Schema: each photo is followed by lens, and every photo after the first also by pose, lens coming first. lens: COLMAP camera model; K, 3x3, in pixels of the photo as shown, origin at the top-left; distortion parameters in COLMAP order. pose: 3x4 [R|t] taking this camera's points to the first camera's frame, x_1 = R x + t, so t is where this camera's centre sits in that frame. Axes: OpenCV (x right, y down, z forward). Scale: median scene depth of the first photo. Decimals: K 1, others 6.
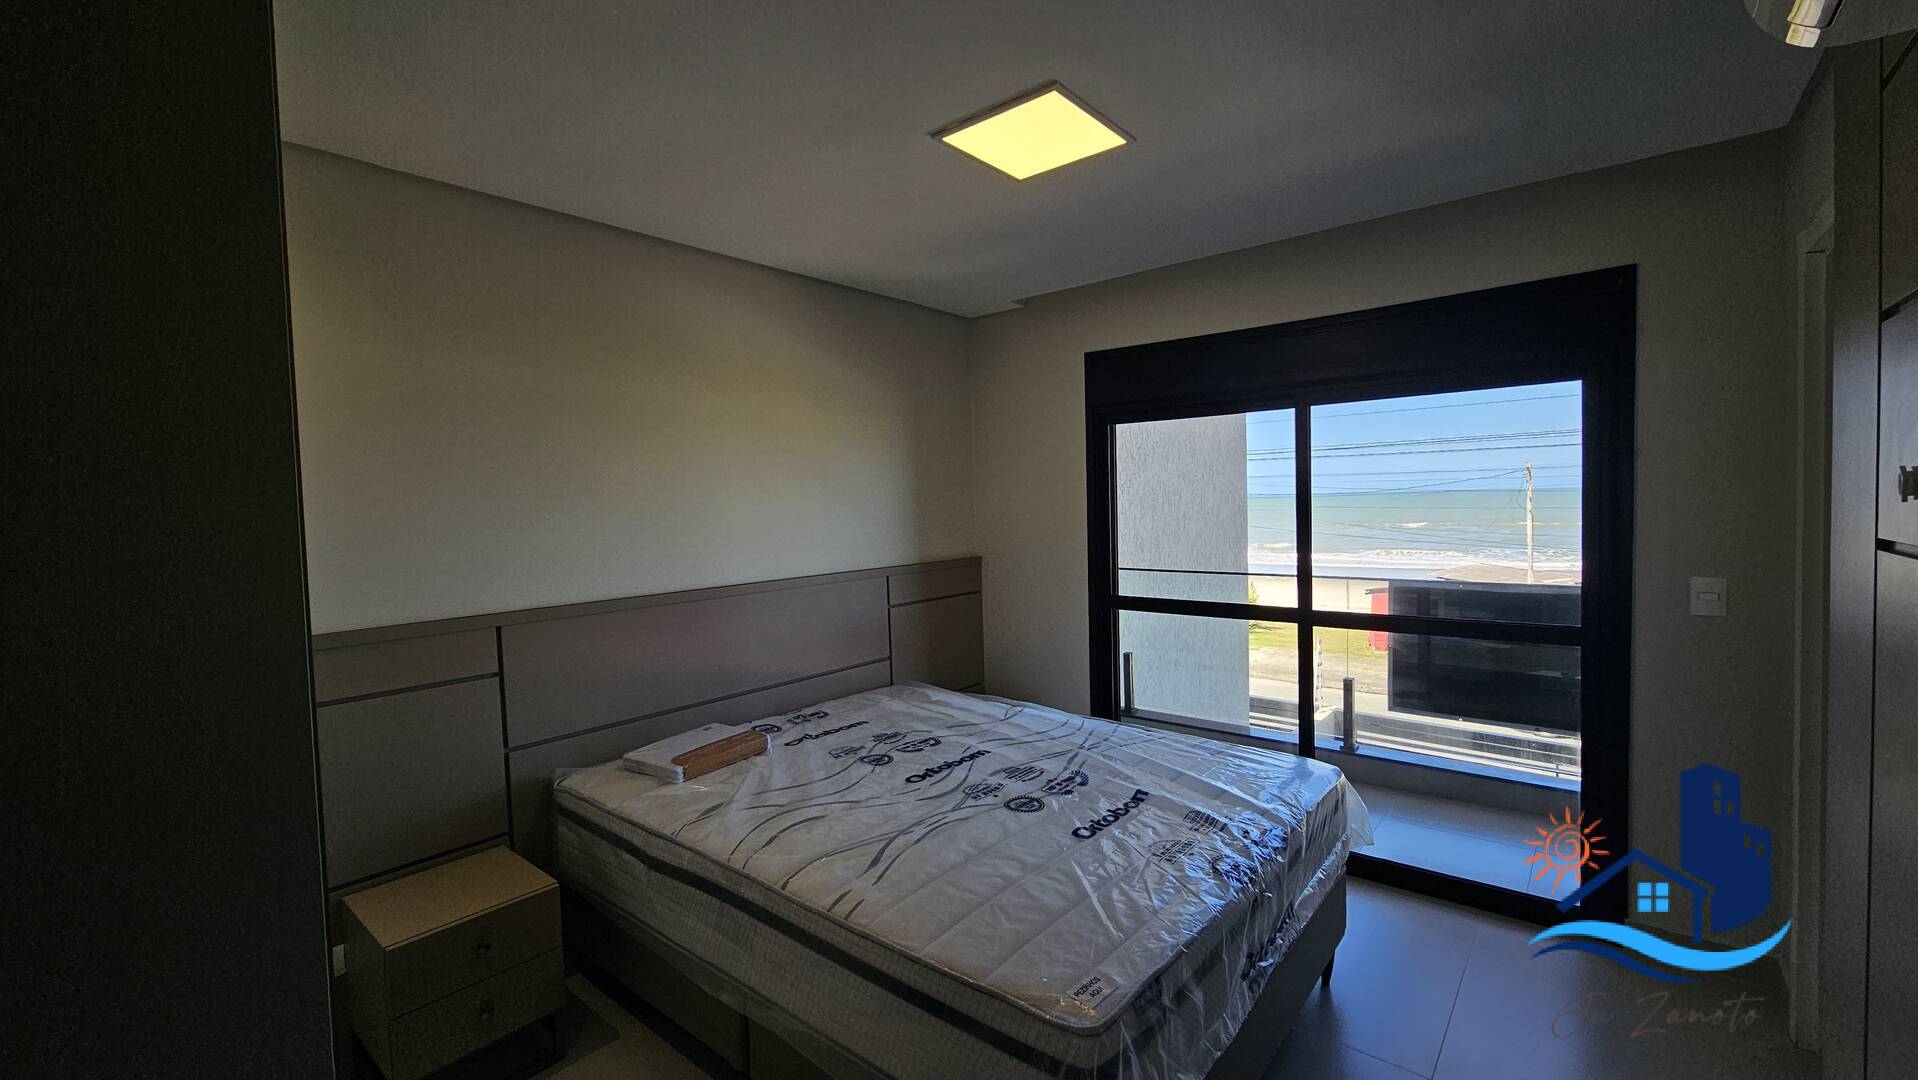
lens RADIAL K [[785.2, 0, 966.5], [0, 785.2, 540.3], [0, 0, 1]] dist [-0.001489, 0.000147]
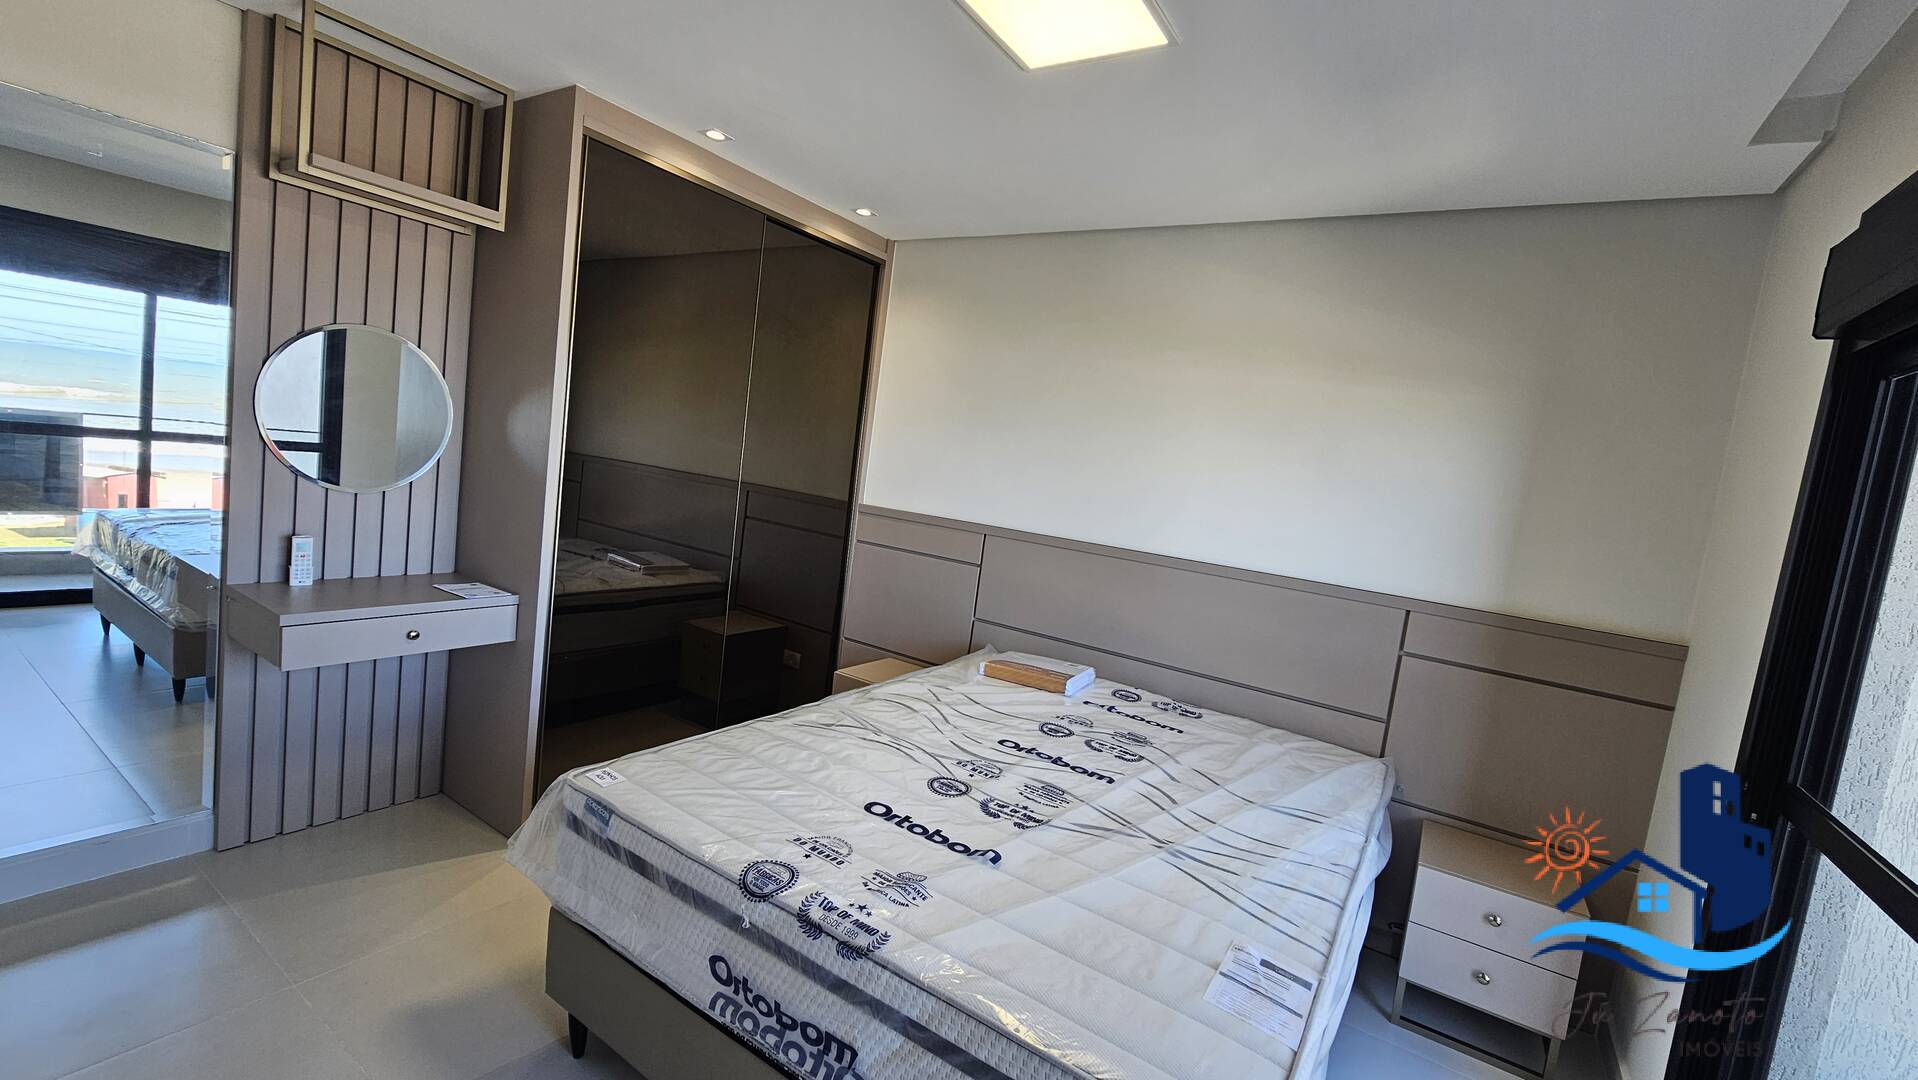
lens RADIAL K [[785.2, 0, 966.3], [0, 785.2, 540.1], [0, 0, 1]] dist [-0.001489, 0.000147]
pose [[0.119307, 0.141866, -0.982670, 0.779109], [-0.177547, 0.976834, 0.119467, -0.044325], [0.976854, 0.160217, 0.141731, 0.711767]]
